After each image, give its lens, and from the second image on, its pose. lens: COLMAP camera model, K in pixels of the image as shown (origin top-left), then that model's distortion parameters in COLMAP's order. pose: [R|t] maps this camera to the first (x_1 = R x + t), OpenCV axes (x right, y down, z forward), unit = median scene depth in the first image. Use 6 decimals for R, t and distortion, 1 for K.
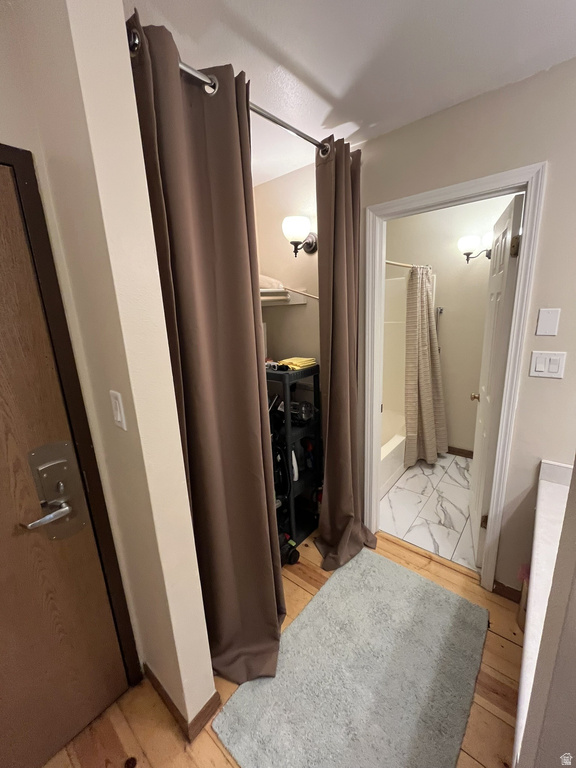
lens RADIAL K [[310.0, 0, 288.0], [0, 310.0, 384.0], [0, 0, 1]] dist [-0.000292, -0.000126]
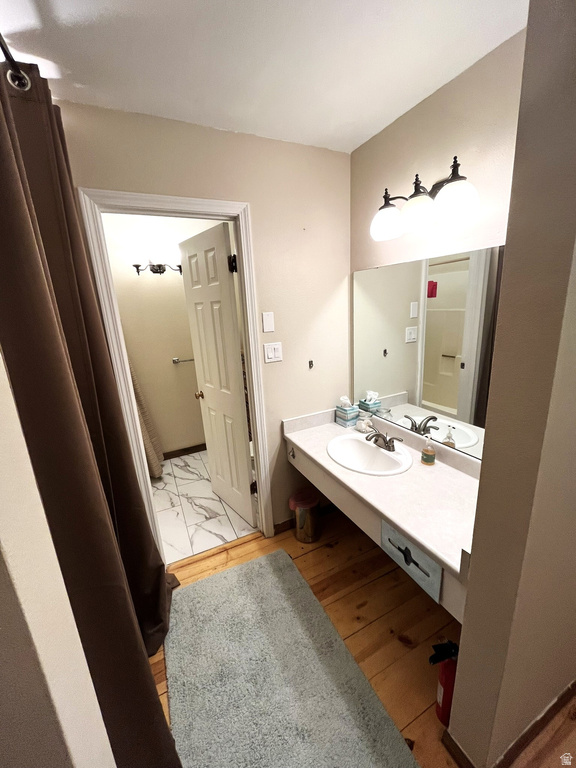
lens RADIAL K [[310.0, 0, 288.0], [0, 310.0, 384.0], [0, 0, 1]] dist [-0.000292, -0.000126]
pose [[0.413523, -0.206923, 0.886669, -0.186852], [0.250472, 0.962113, 0.107714, -0.028383], [-0.875364, 0.177544, 0.449684, 0.161297]]
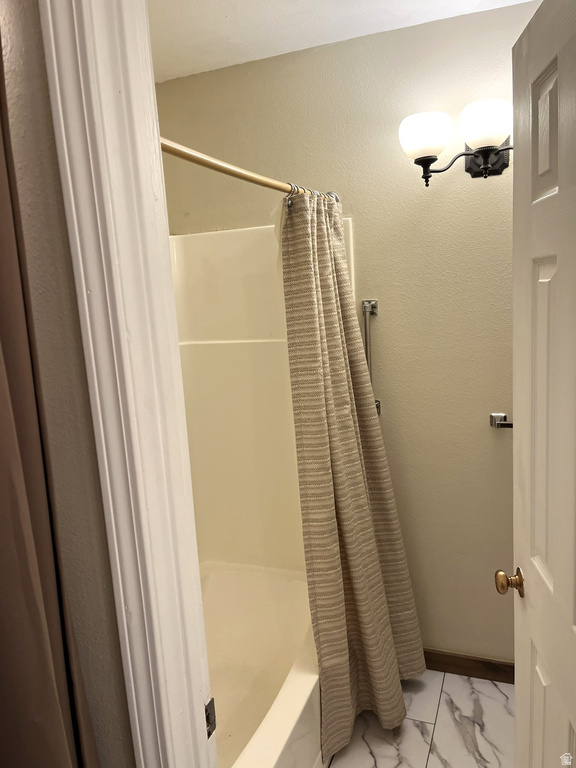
lens RADIAL K [[587.6, 0, 288.5], [0, 587.6, 393.7], [0, 0, 1]] dist [0.033003, -0.003337]
pose [[0.948417, -0.068192, 0.309604, 0.169199], [0.091696, 0.993856, -0.061992, -0.101711], [-0.303474, 0.087184, 0.948843, 0.366816]]
